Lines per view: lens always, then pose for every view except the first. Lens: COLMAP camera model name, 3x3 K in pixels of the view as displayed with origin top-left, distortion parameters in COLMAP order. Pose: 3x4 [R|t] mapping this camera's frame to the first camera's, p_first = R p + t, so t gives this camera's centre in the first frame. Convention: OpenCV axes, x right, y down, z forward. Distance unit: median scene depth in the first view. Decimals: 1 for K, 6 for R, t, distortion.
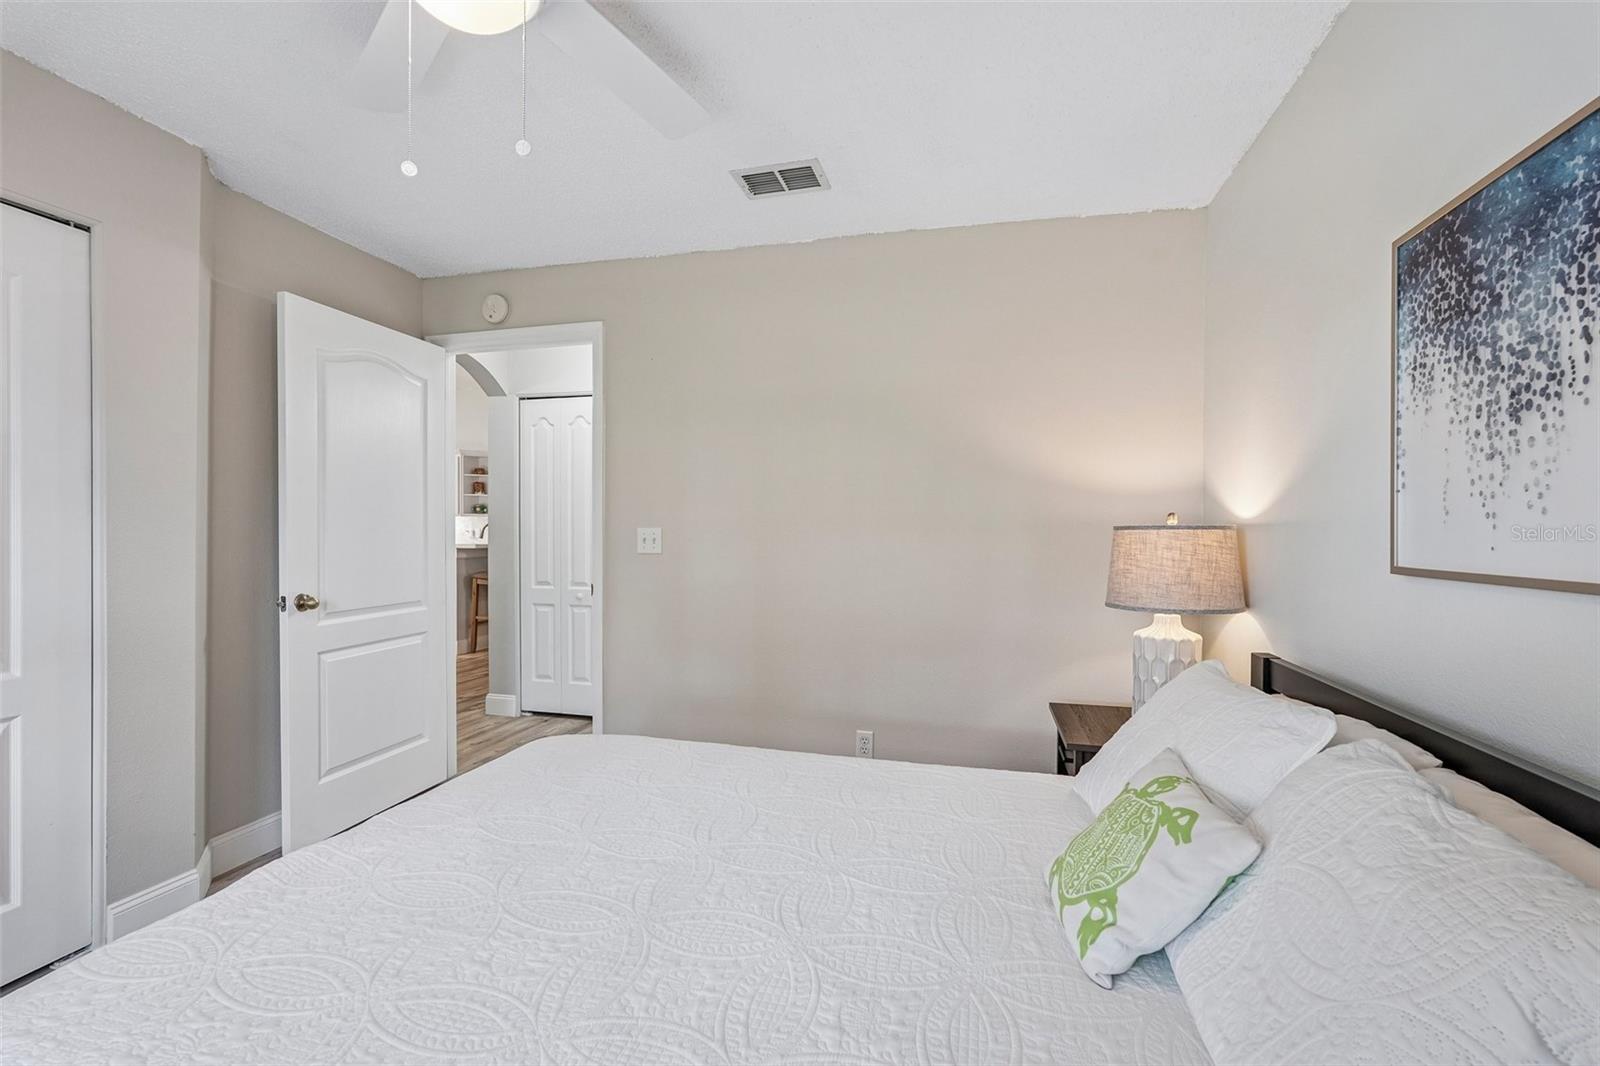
lens RADIAL K [[708.7, 0, 796.7], [0, 708.7, 538.0], [0, 0, 1]] dist [-0.014726, 0.008518]
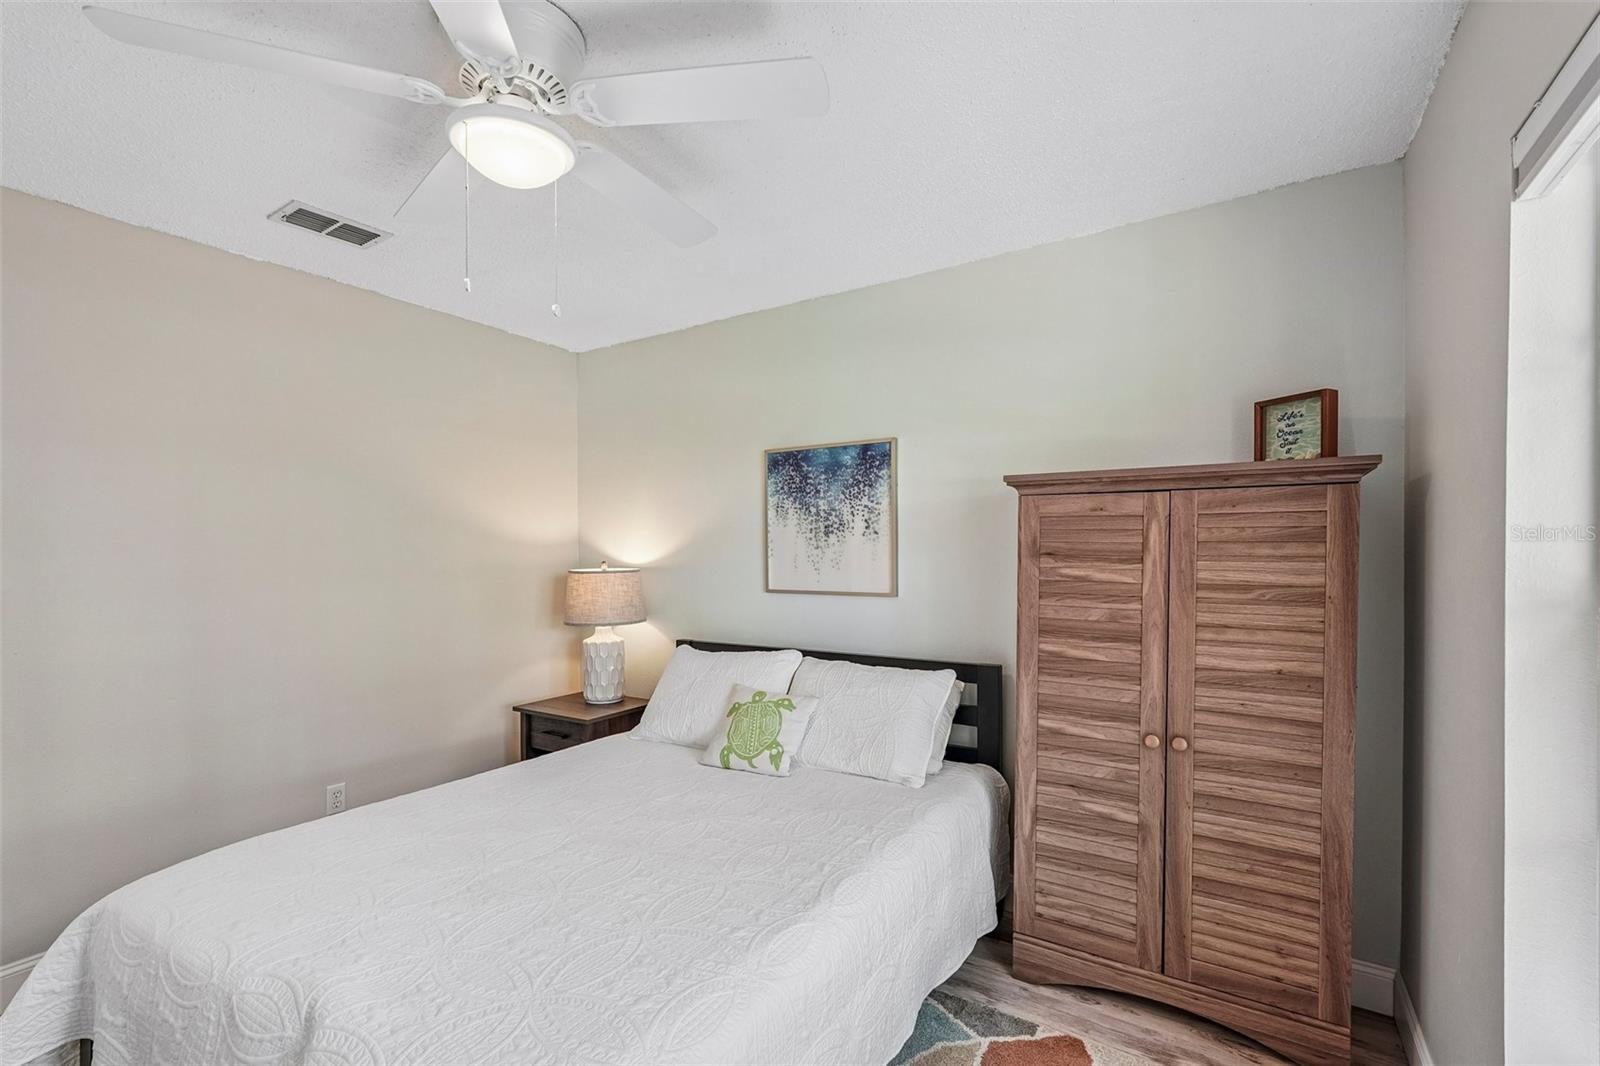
lens RADIAL K [[708.7, 0, 810.6], [0, 708.7, 559.3], [0, 0, 1]] dist [-0.014726, 0.008518]
pose [[0.300716, -0.023104, 0.953434, -1.616336], [0.018010, 0.999666, 0.018544, -0.120214], [-0.953544, 0.011595, 0.301032, 0.186089]]
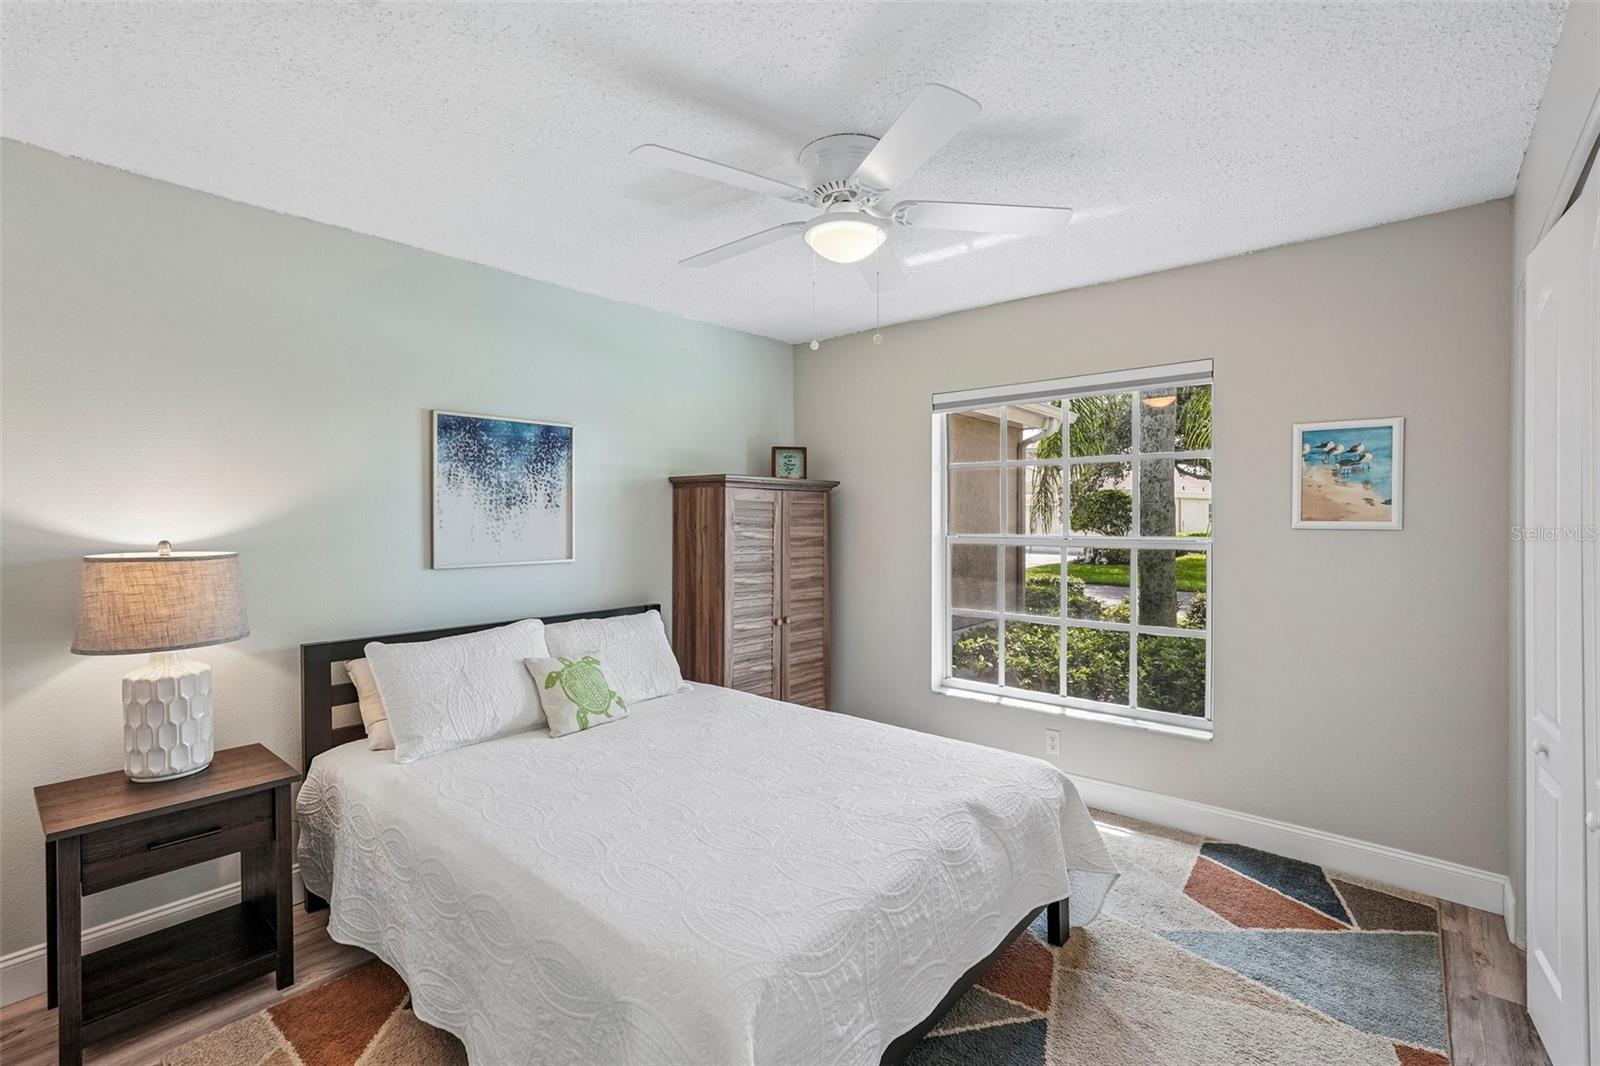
lens RADIAL K [[708.7, 0, 786.5], [0, 708.7, 523.5], [0, 0, 1]] dist [-0.014726, 0.008518]
pose [[-0.889192, -0.009230, 0.457441, -1.242672], [0.000254, 0.999786, 0.020667, -0.152384], [-0.457534, 0.018493, -0.889000, 2.858649]]
